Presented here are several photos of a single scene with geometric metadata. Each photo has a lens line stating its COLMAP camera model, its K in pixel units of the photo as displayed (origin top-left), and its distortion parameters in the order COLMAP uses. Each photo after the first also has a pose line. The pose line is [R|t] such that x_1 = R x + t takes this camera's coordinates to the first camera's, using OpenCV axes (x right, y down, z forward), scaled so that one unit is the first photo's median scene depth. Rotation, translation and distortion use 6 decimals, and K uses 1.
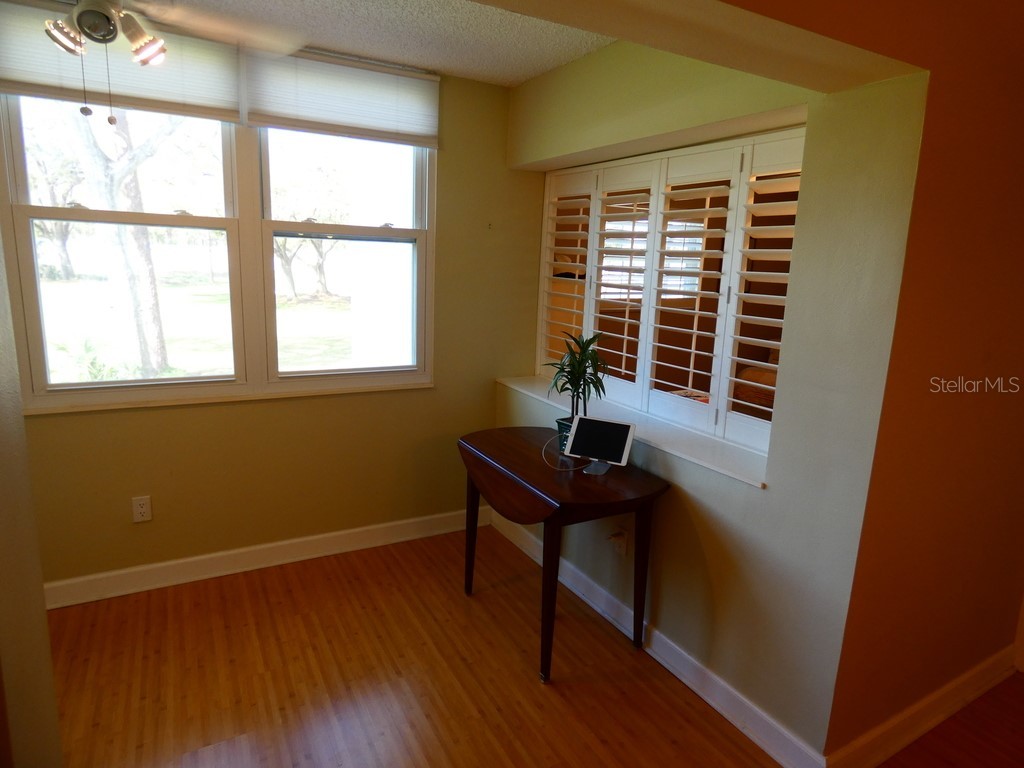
lens RADIAL K [[597.2, 0, 520.9], [0, 597.2, 383.0], [0, 0, 1]] dist [0.001939, -0.020796]
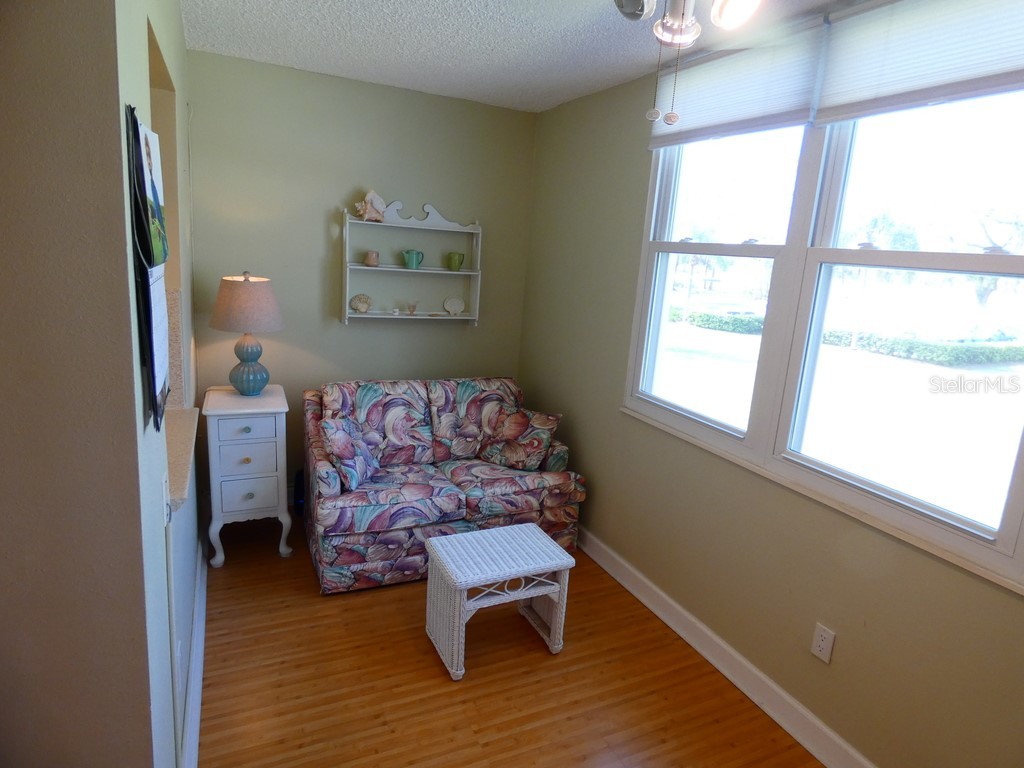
lens RADIAL K [[614.6, 0, 512.0], [0, 614.6, 384.0], [0, 0, 1]] dist [0.003573, -0.000554]
pose [[-0.092829, 0.156688, -0.983276, 0.374023], [-0.288434, 0.940965, 0.177176, -0.134514], [0.952989, 0.300058, -0.042155, 0.715872]]
